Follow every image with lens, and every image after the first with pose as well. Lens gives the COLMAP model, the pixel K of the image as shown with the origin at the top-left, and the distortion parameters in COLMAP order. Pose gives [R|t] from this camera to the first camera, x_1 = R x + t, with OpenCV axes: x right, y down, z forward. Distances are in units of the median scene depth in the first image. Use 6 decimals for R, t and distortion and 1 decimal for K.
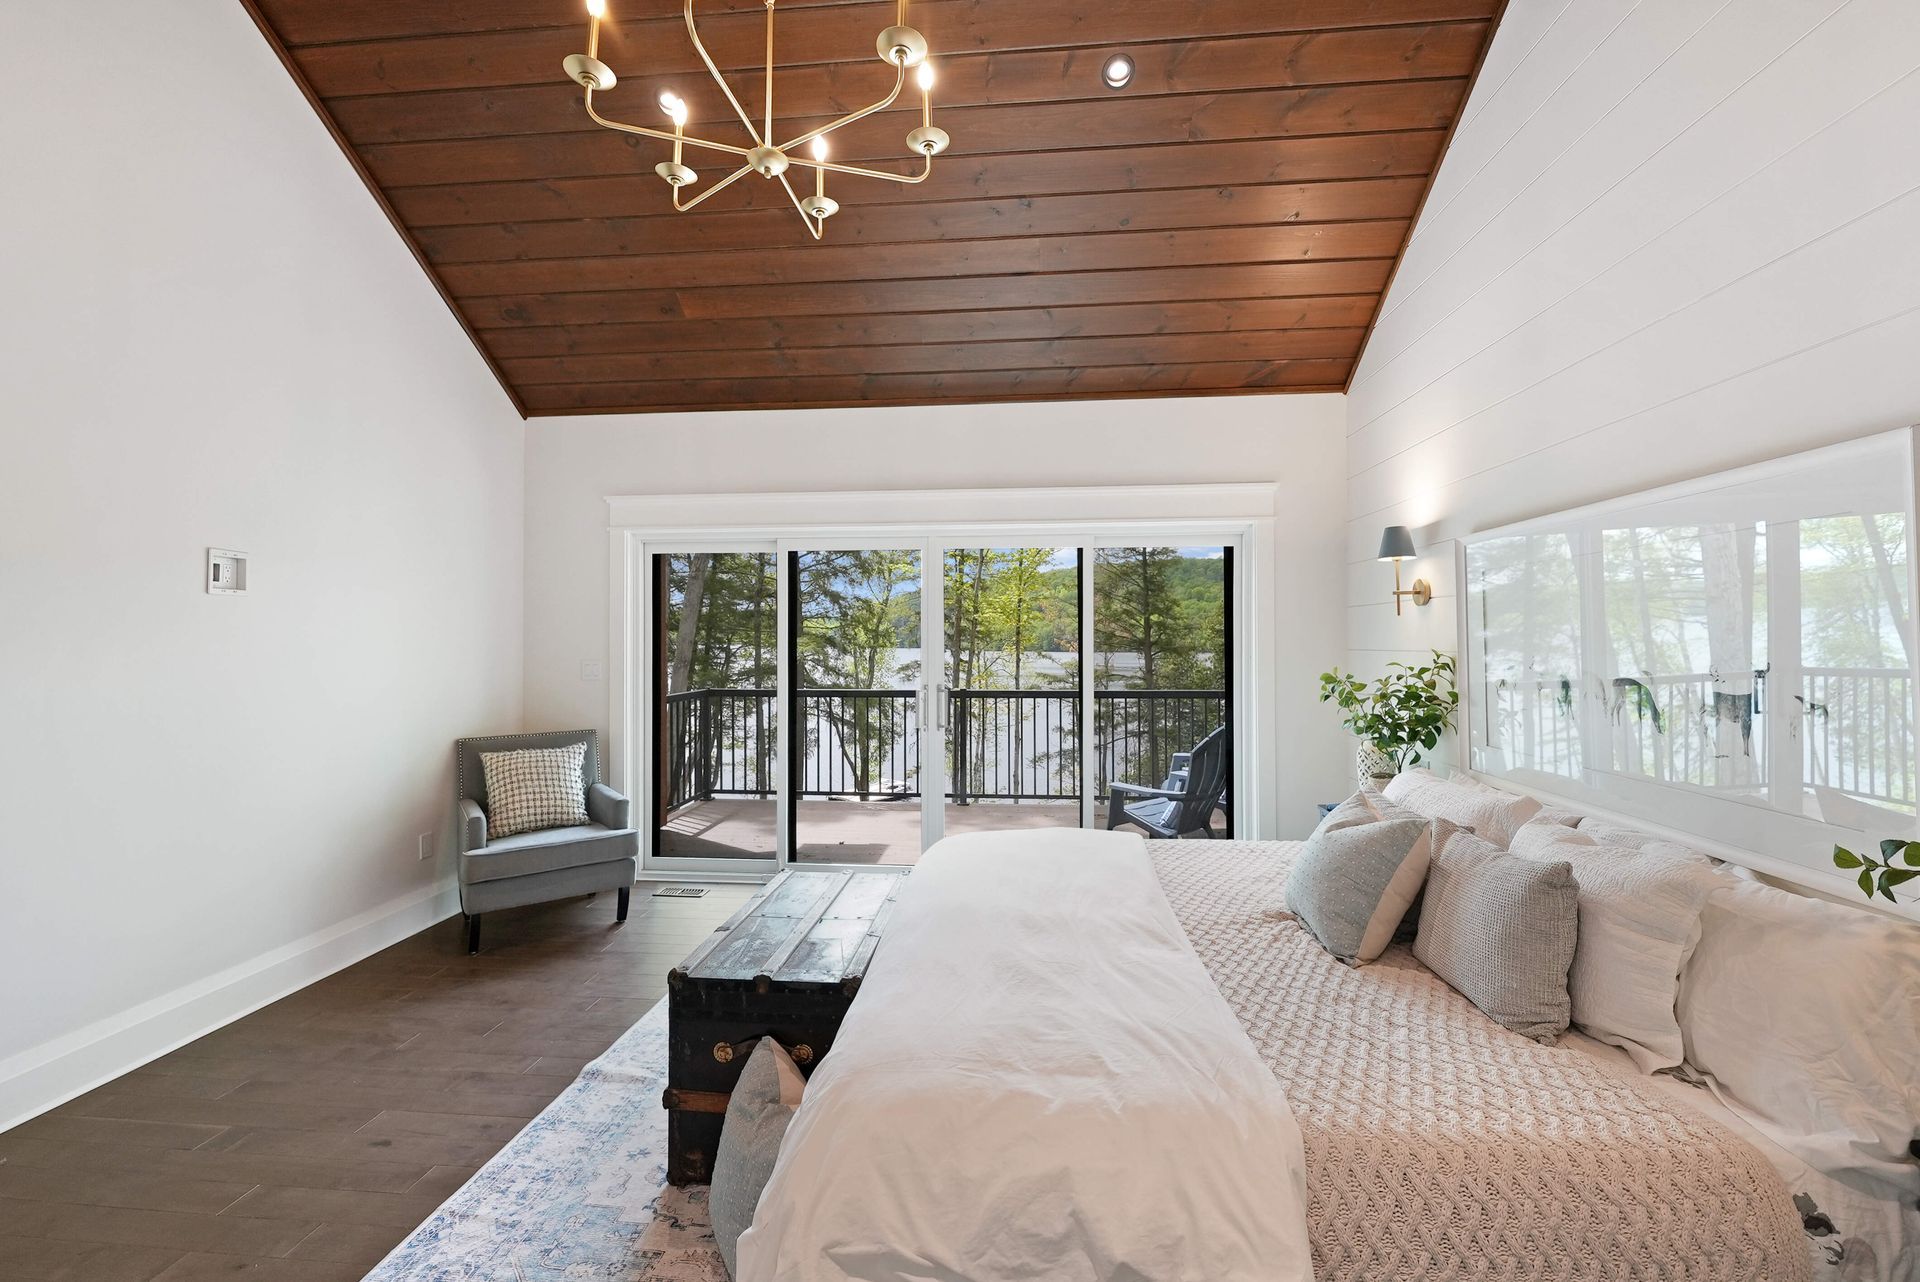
lens RADIAL K [[842.9, 0, 958.7], [0, 842.9, 626.8], [0, 0, 1]] dist [-0.001777, 0.000980]
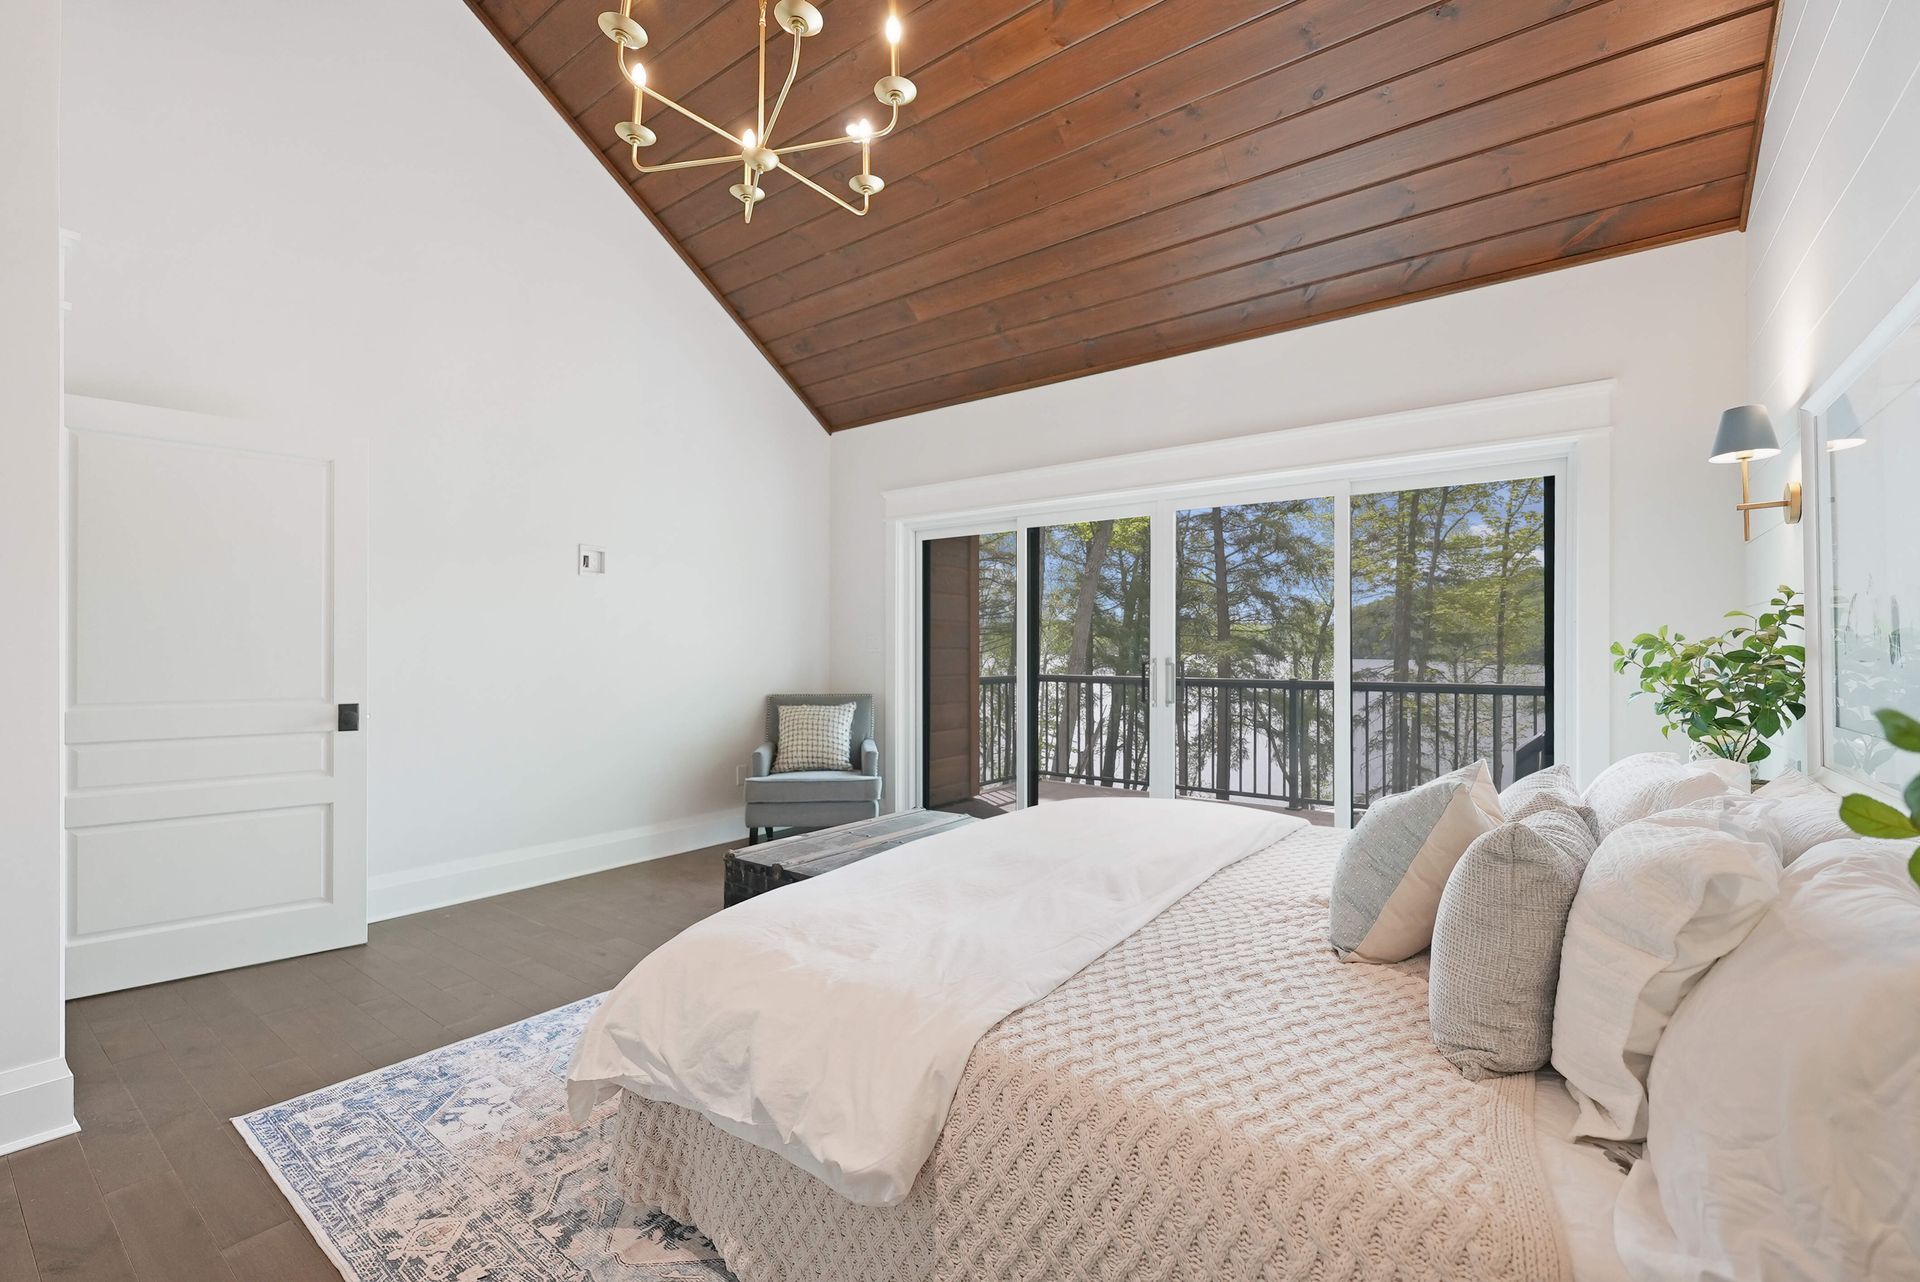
lens RADIAL K [[861.2, 0, 957.1], [0, 861.2, 653.8], [0, 0, 1]] dist [0.003307, -0.001654]
pose [[0.837877, 0.001067, -0.545858, 0.346116], [0.004290, 0.999954, 0.008540, 0.063094], [0.545842, -0.009497, 0.837834, 0.078061]]
